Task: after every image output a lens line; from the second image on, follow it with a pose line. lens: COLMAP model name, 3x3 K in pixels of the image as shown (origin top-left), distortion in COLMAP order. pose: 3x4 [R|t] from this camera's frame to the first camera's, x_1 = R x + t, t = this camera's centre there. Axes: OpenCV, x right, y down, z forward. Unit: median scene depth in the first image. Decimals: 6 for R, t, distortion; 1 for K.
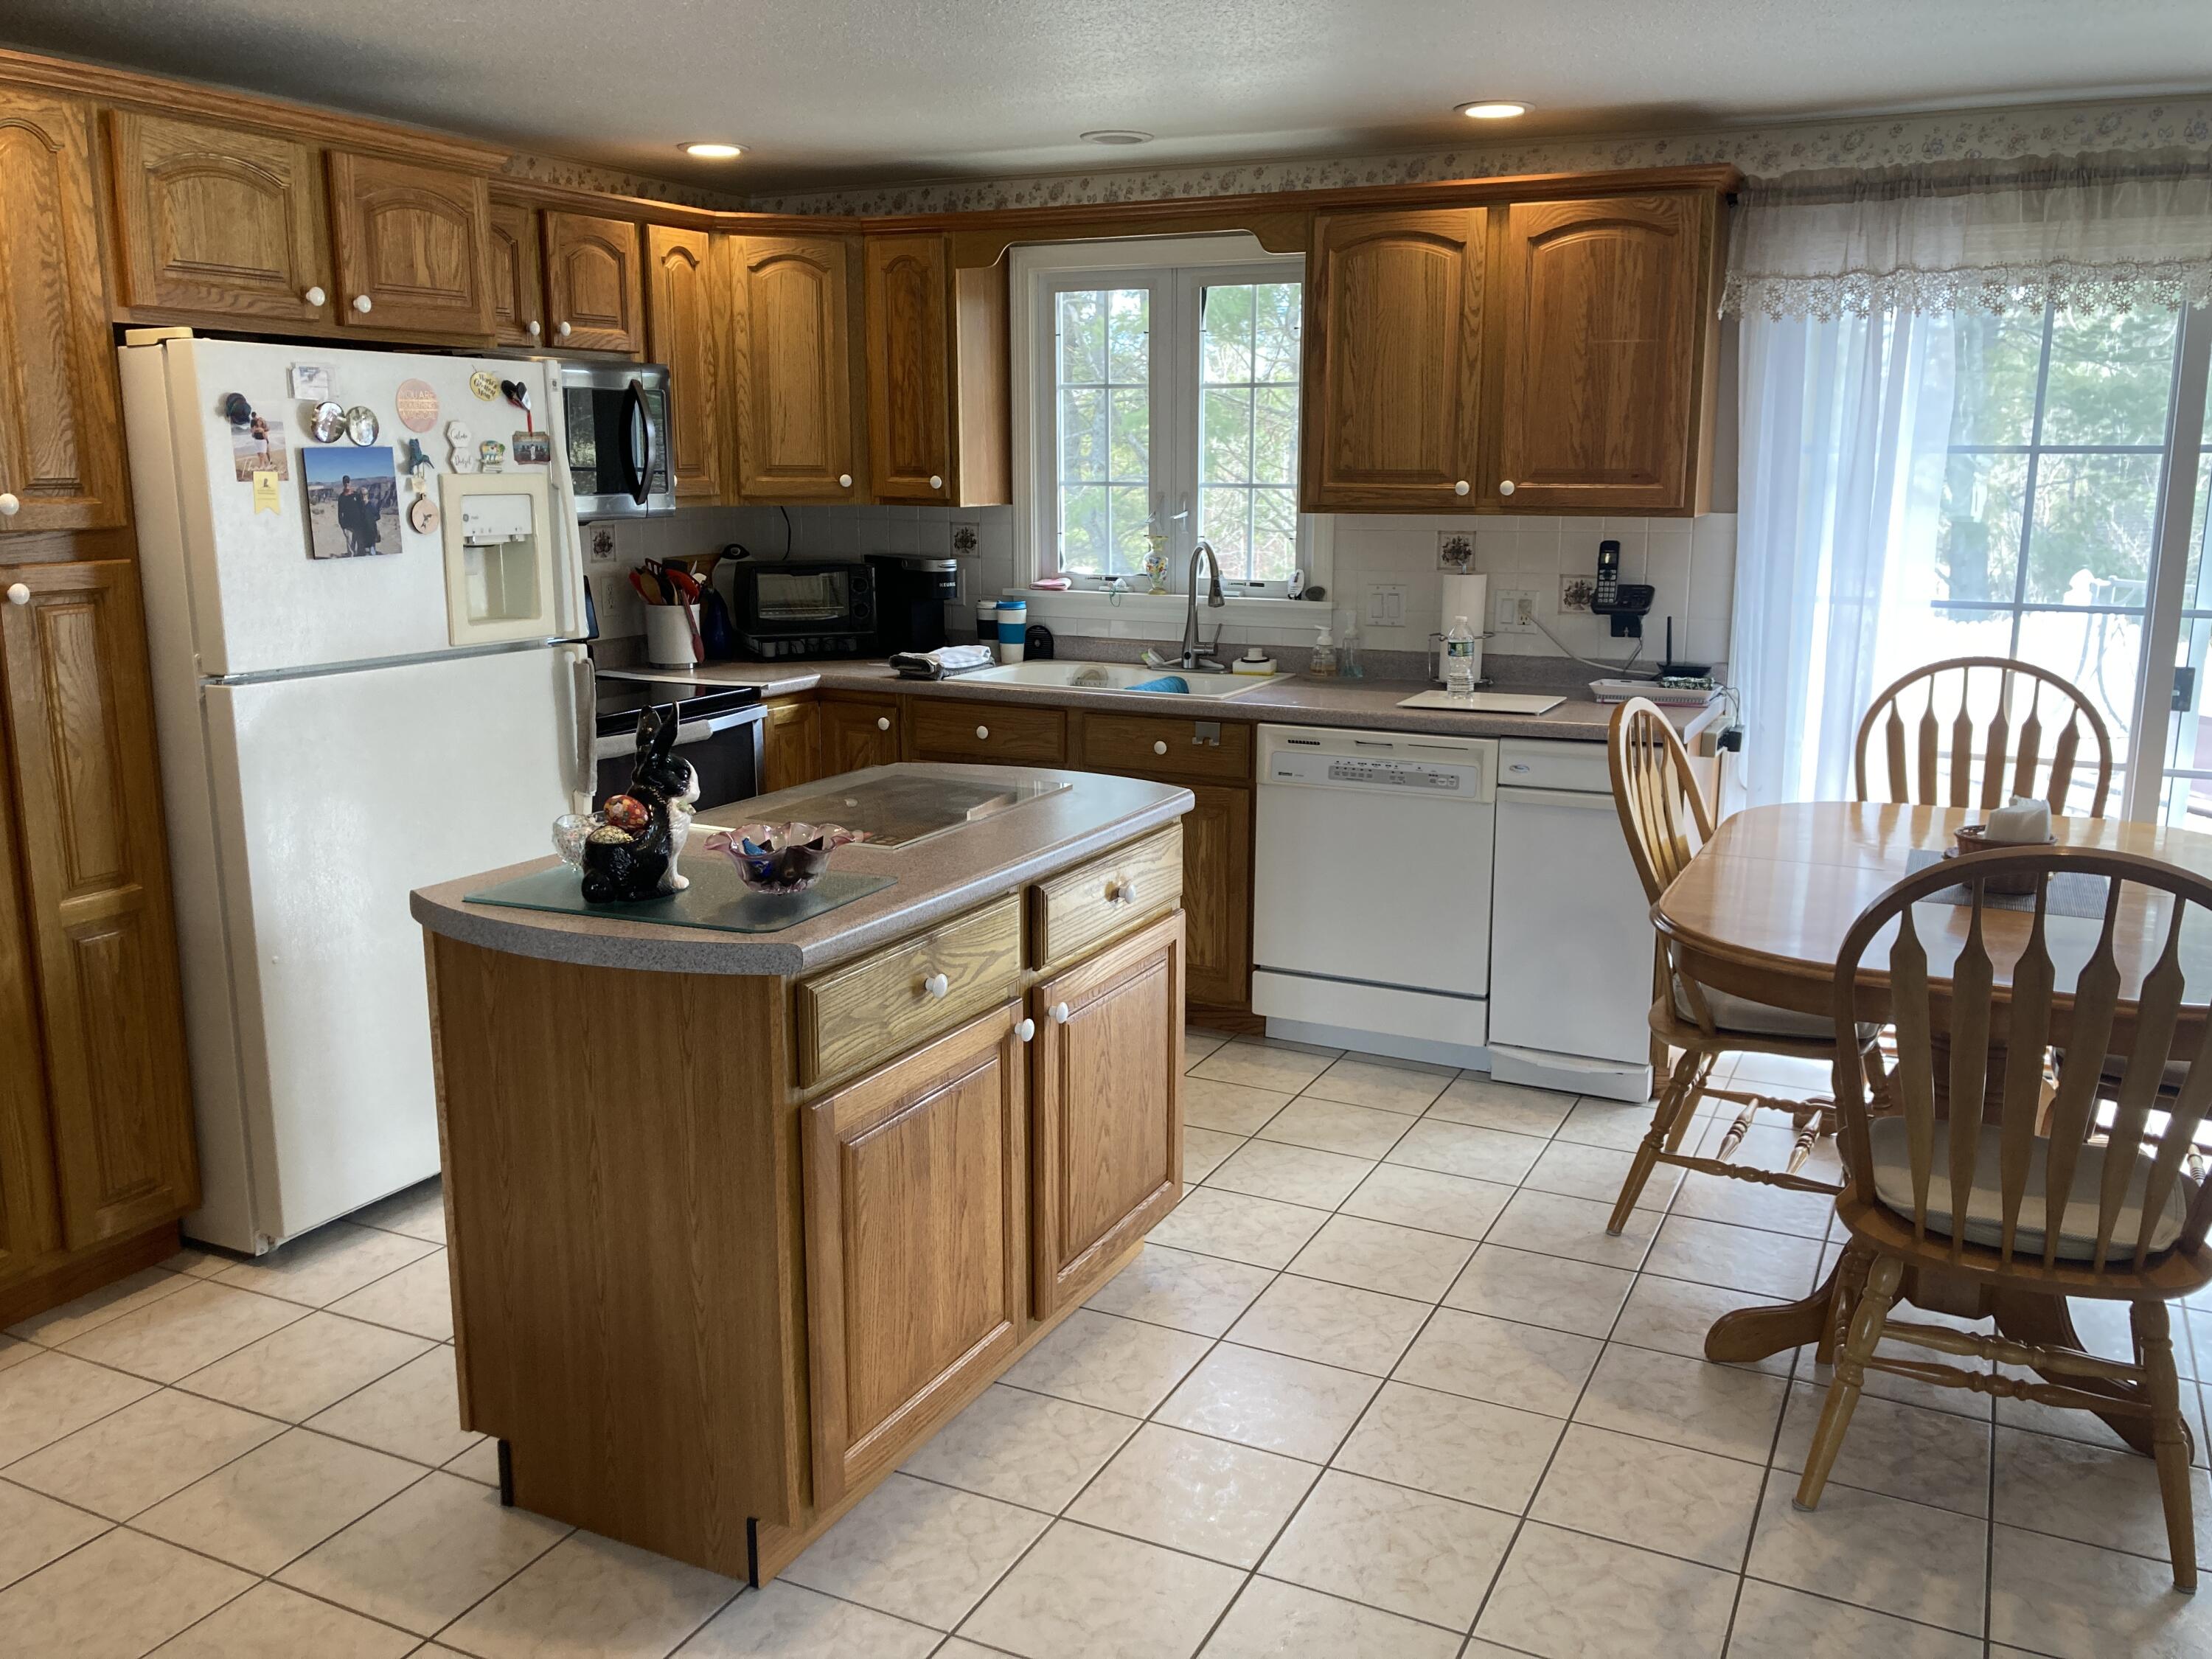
lens RADIAL K [[1836.4, 0, 1121.2], [0, 1836.4, 835.0], [0, 0, 1]] dist [0.022814, 0.000630]
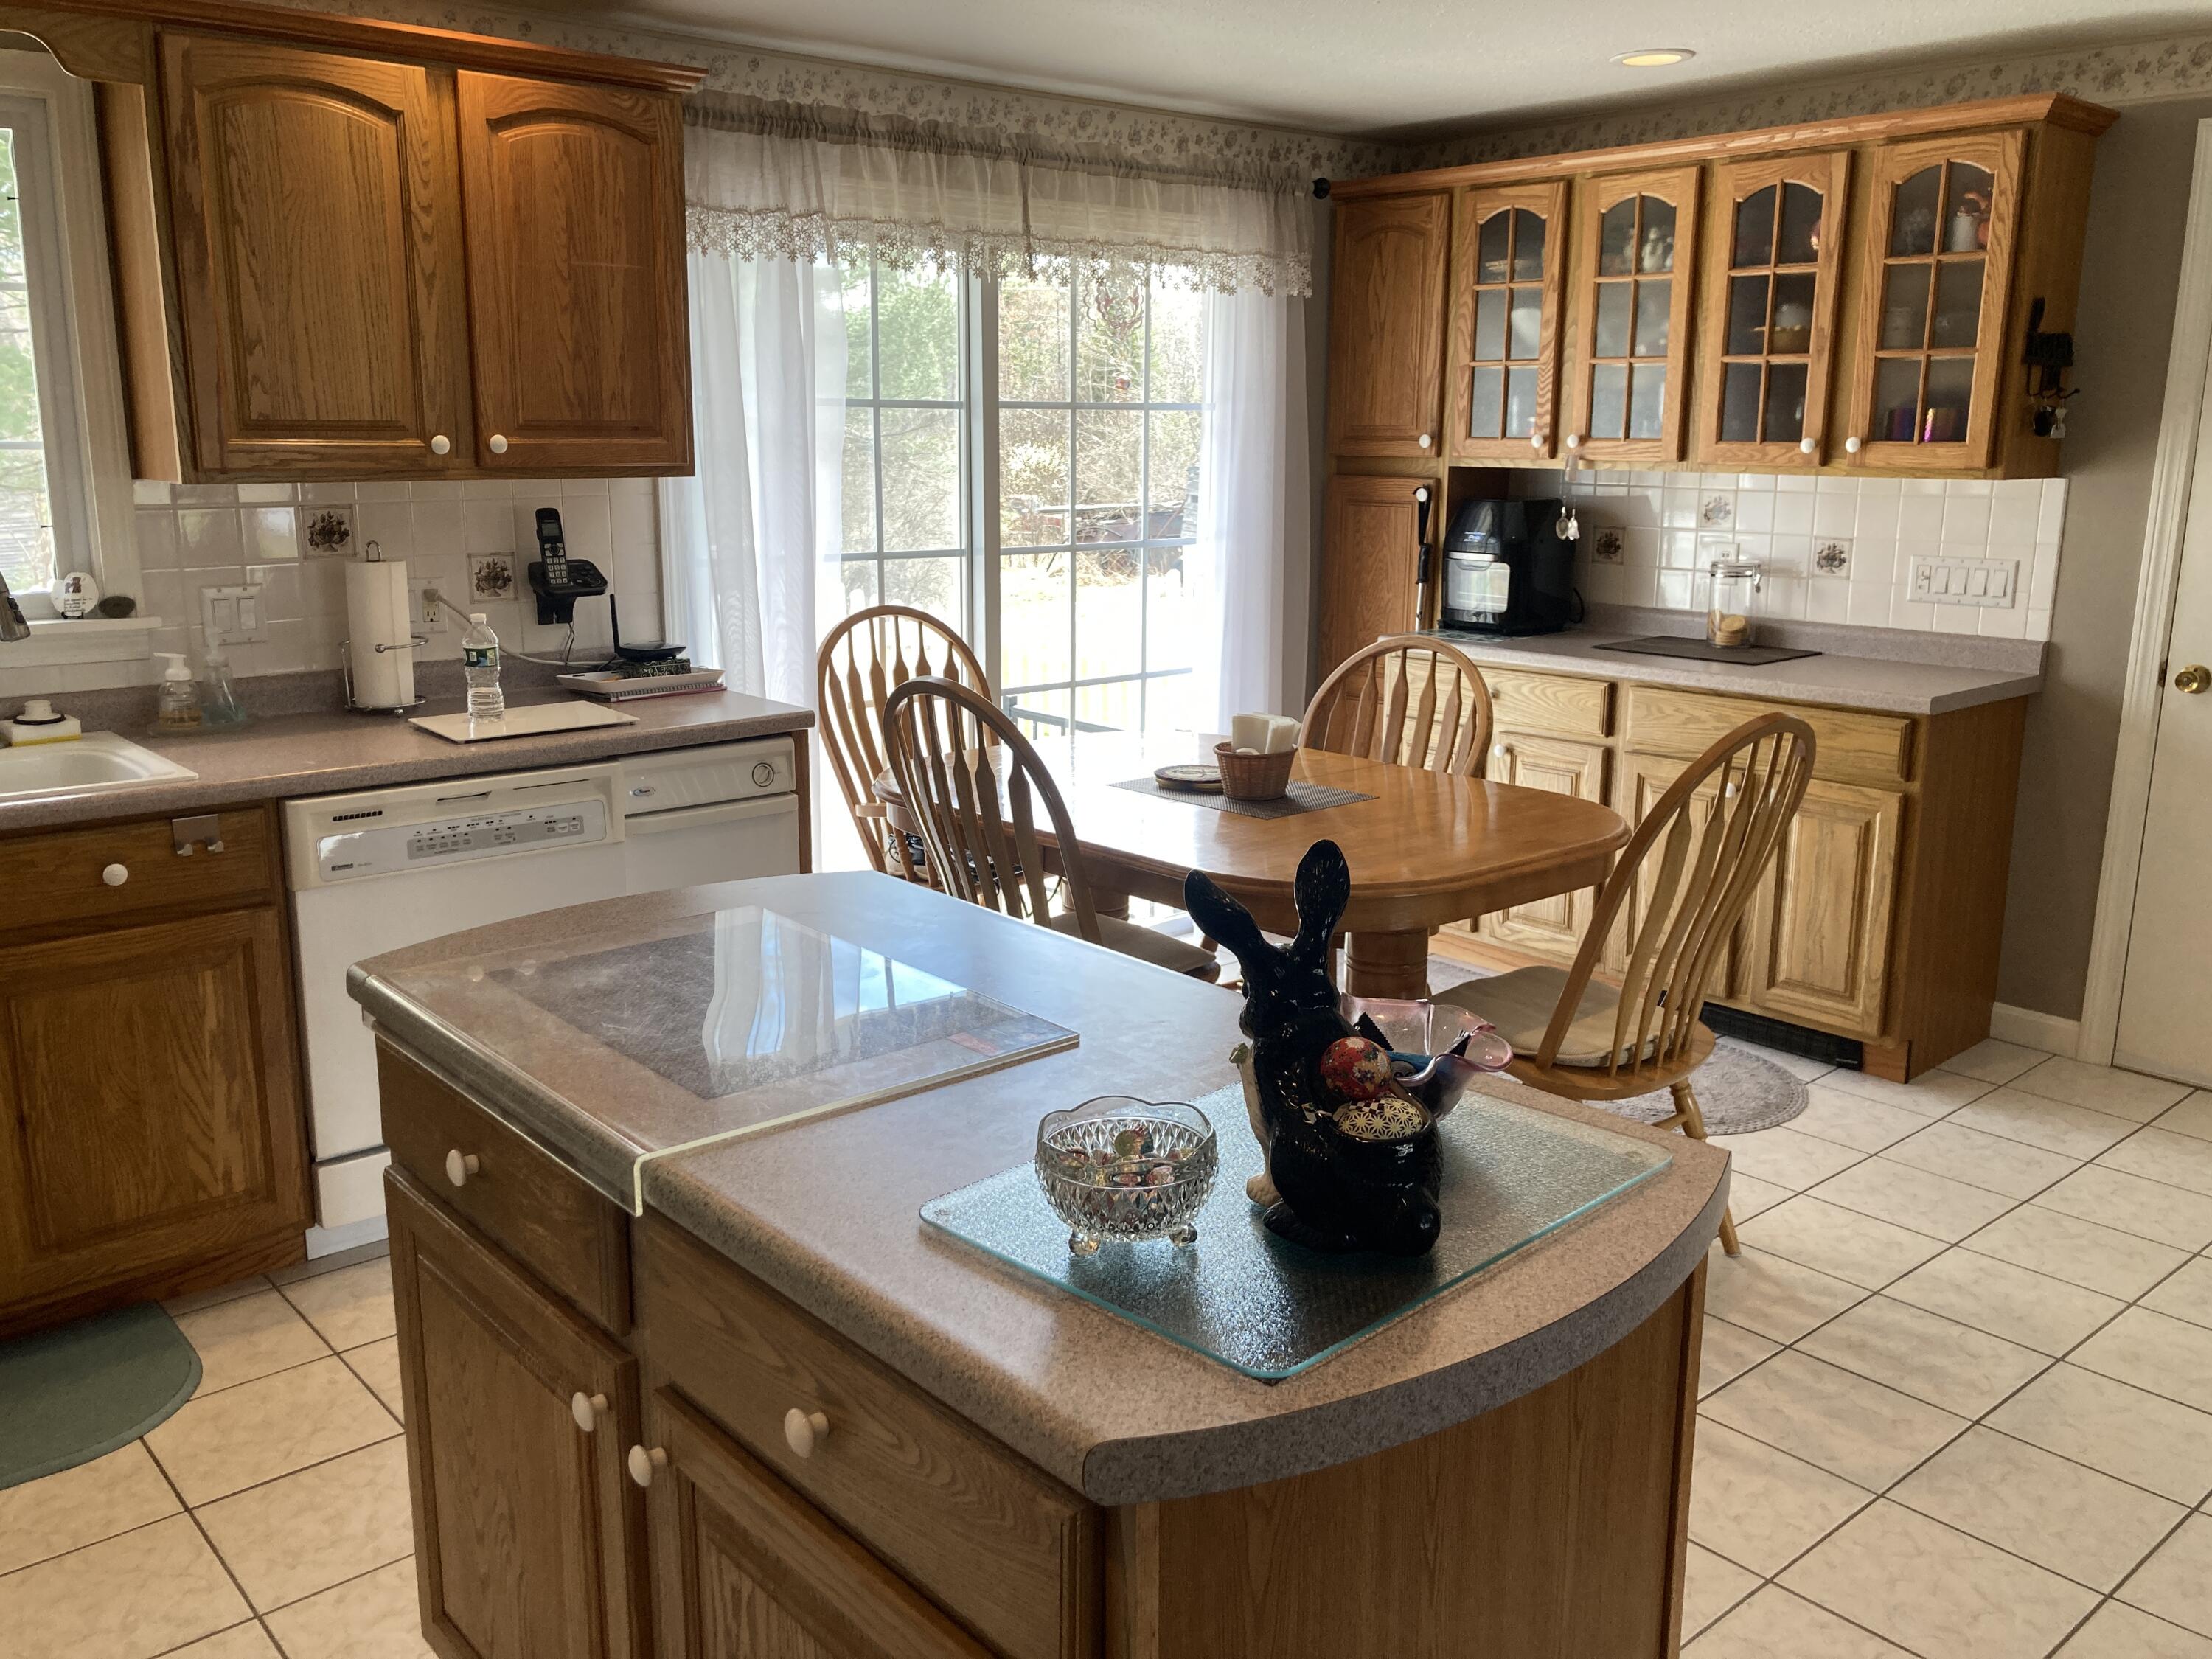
lens RADIAL K [[1836.4, 0, 1094.5], [0, 1836.4, 812.1], [0, 0, 1]] dist [0.022814, 0.000630]
pose [[0.403686, -0.191091, 0.894719, -0.421151], [0.182805, 0.975071, 0.125773, -0.091491], [-0.896449, 0.112786, 0.428554, 0.471282]]
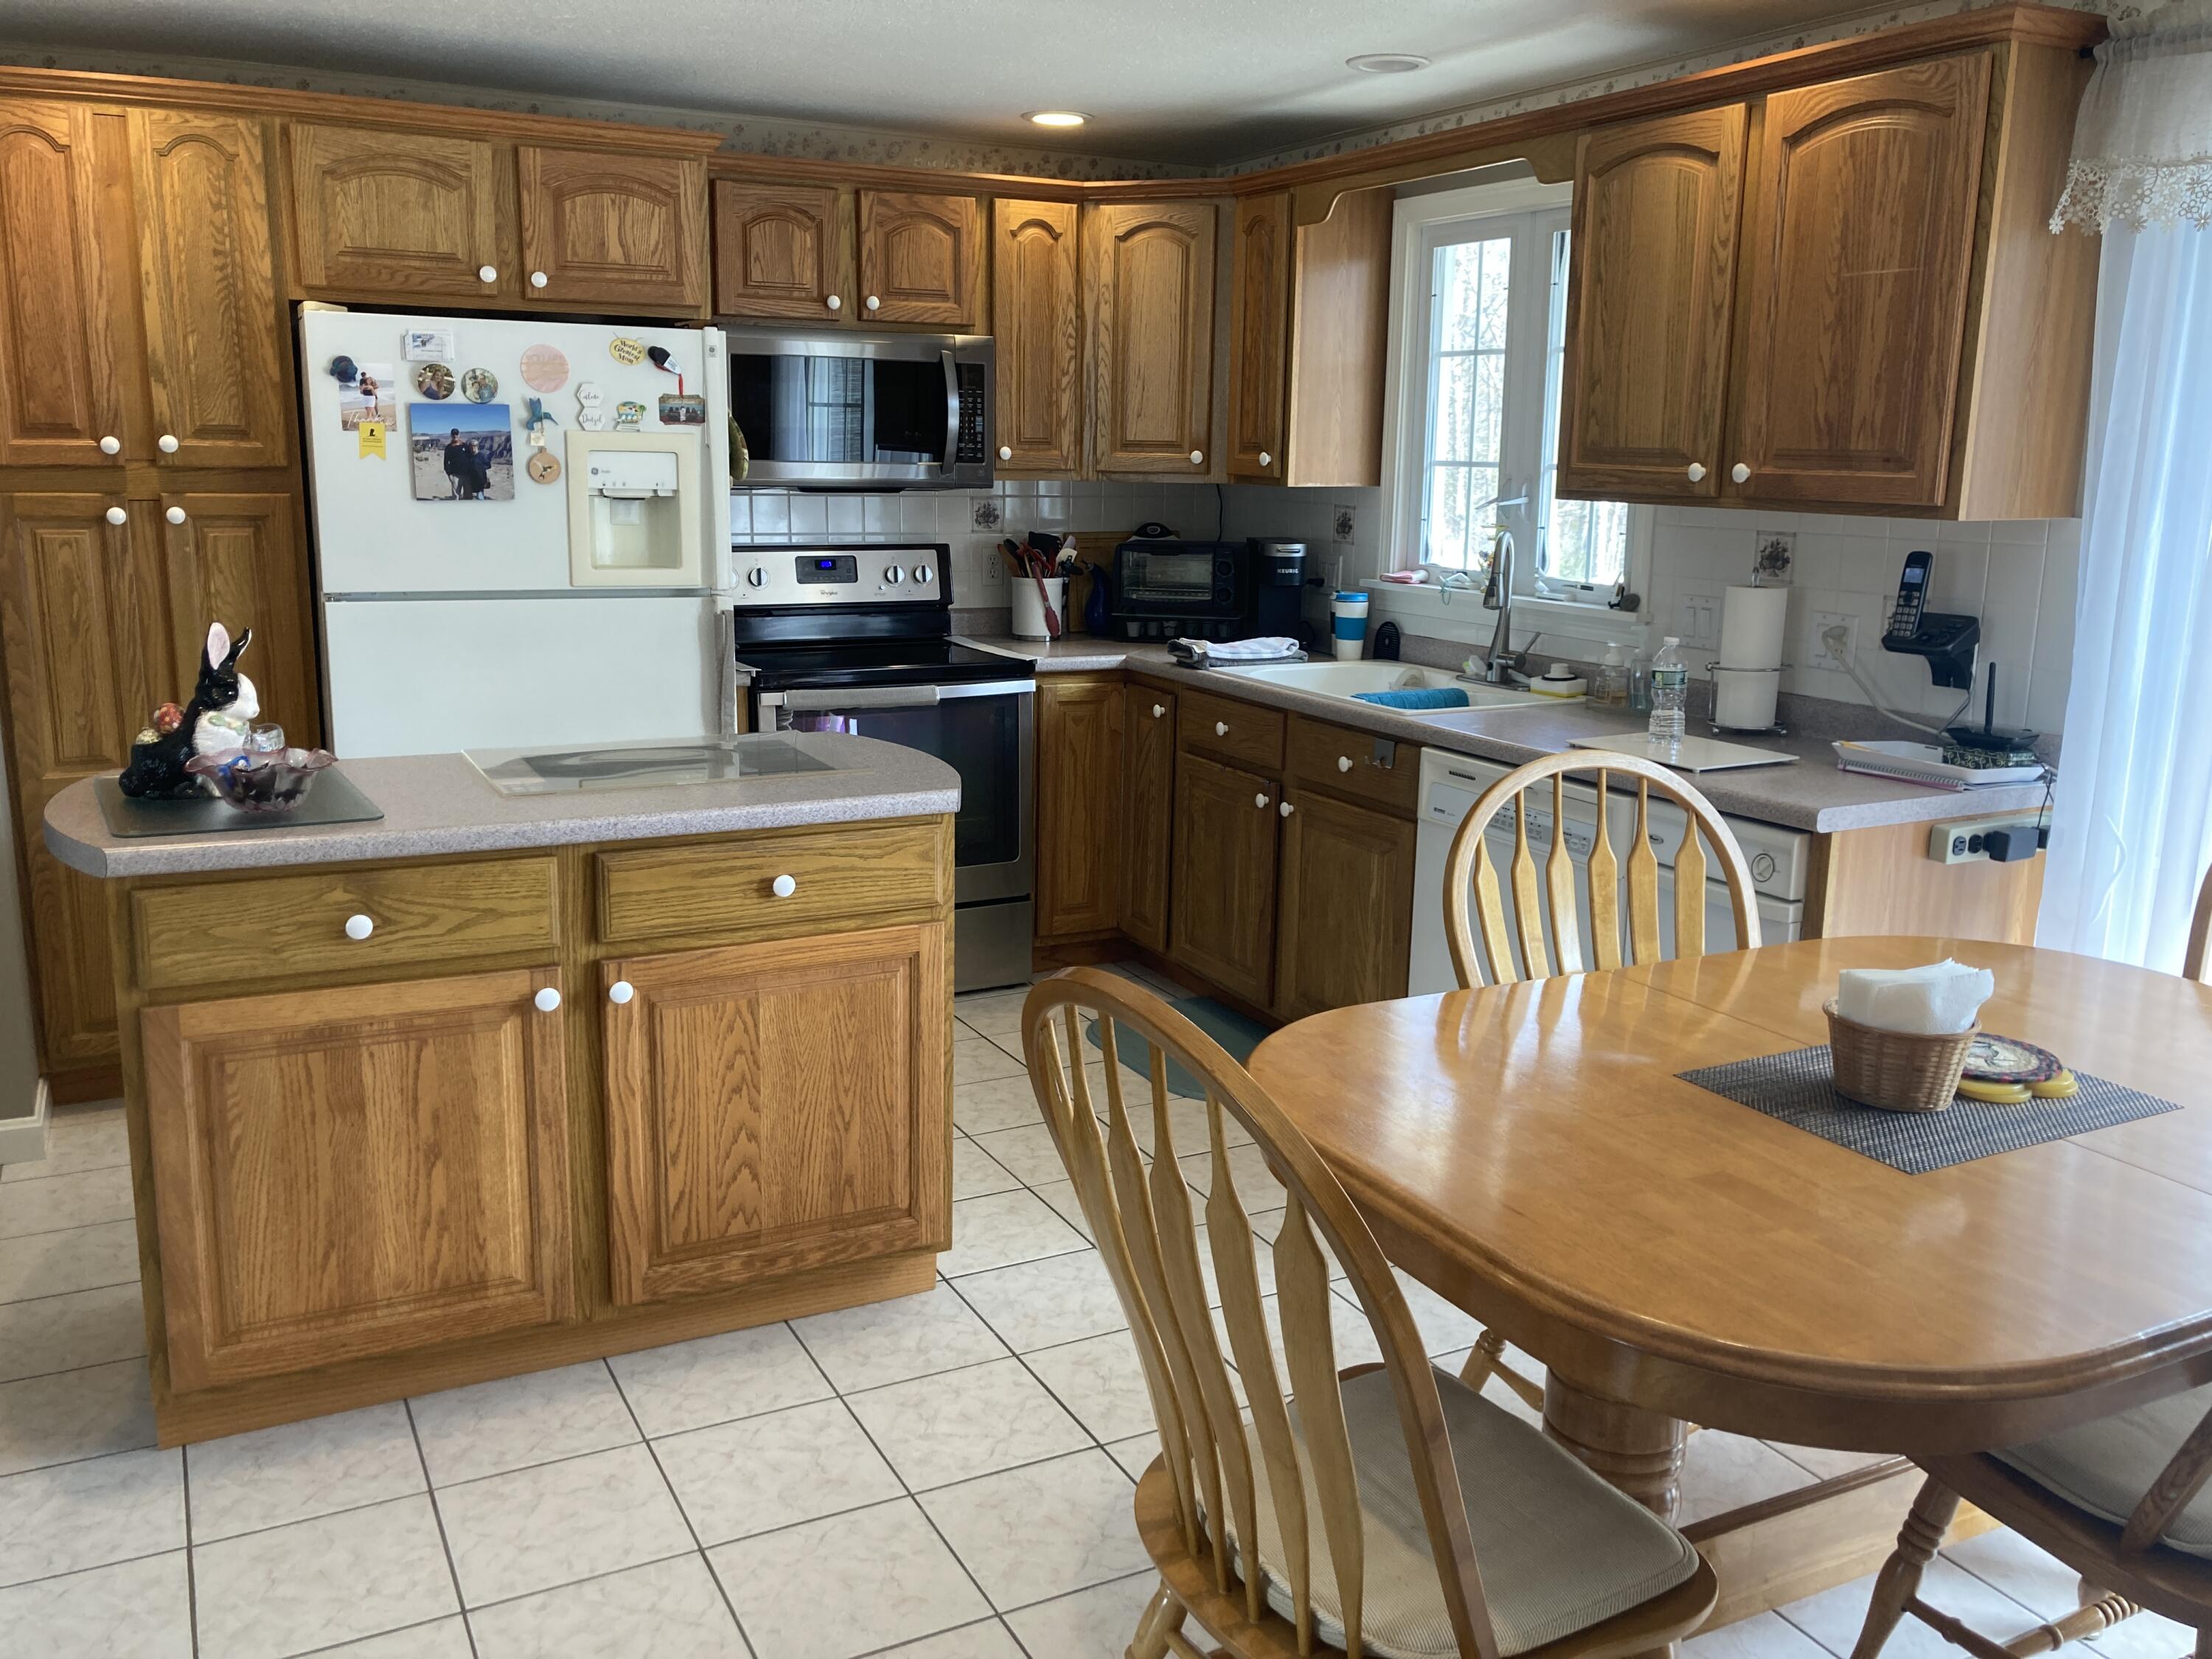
lens RADIAL K [[1836.4, 0, 1127.7], [0, 1836.4, 846.9], [0, 0, 1]] dist [0.022814, 0.000630]
pose [[0.807370, 0.139096, -0.573416, 0.473977], [-0.136690, 0.989471, 0.047560, -0.038525], [0.573994, 0.039981, 0.817883, 0.244235]]
